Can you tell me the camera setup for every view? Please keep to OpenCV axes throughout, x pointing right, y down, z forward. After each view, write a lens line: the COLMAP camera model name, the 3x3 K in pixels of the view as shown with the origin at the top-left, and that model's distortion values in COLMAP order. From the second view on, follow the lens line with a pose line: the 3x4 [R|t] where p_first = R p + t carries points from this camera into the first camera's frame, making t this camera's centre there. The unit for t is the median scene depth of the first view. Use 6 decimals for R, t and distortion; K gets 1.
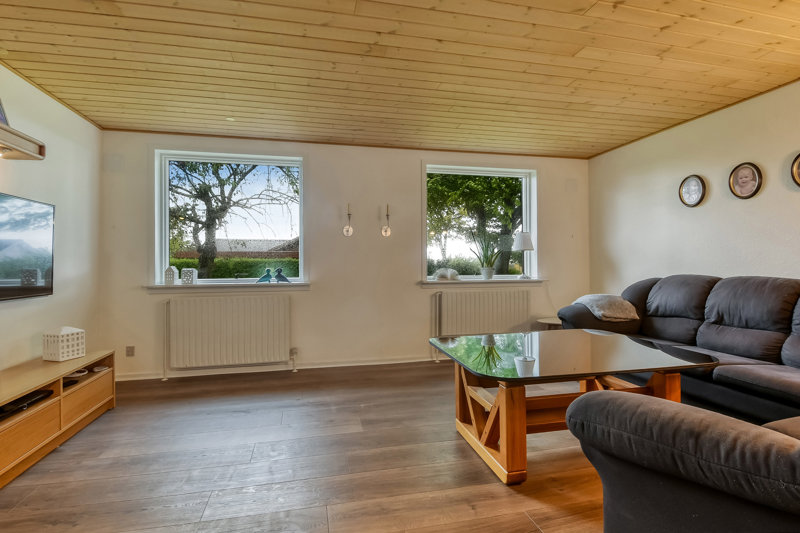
lens RADIAL K [[356.5, 0, 396.1], [0, 356.5, 263.4], [0, 0, 1]] dist [0.007588, -0.000985]
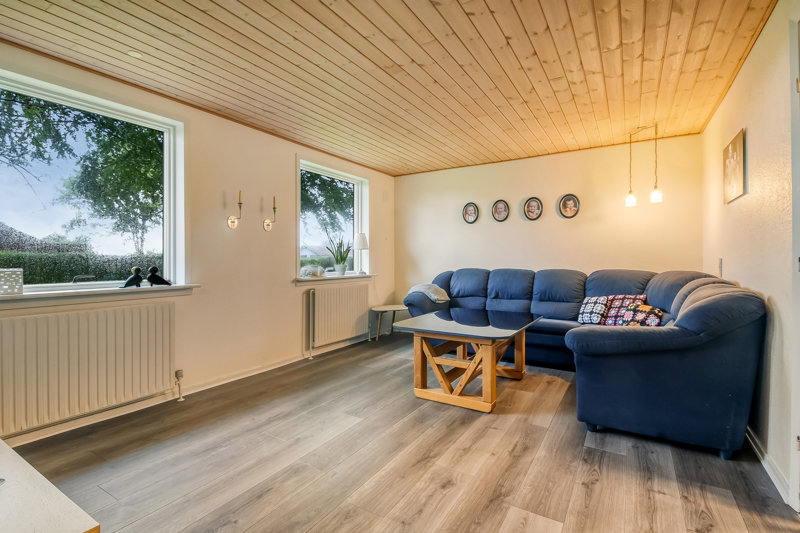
lens RADIAL K [[375.8, 0, 398.9], [0, 375.8, 263.2], [0, 0, 1]] dist [0.016378, -0.001341]
pose [[0.710219, -0.002947, 0.703975, -0.520353], [-0.001772, 0.999981, 0.005974, 0.001004], [-0.703979, -0.005490, 0.710199, 0.087765]]
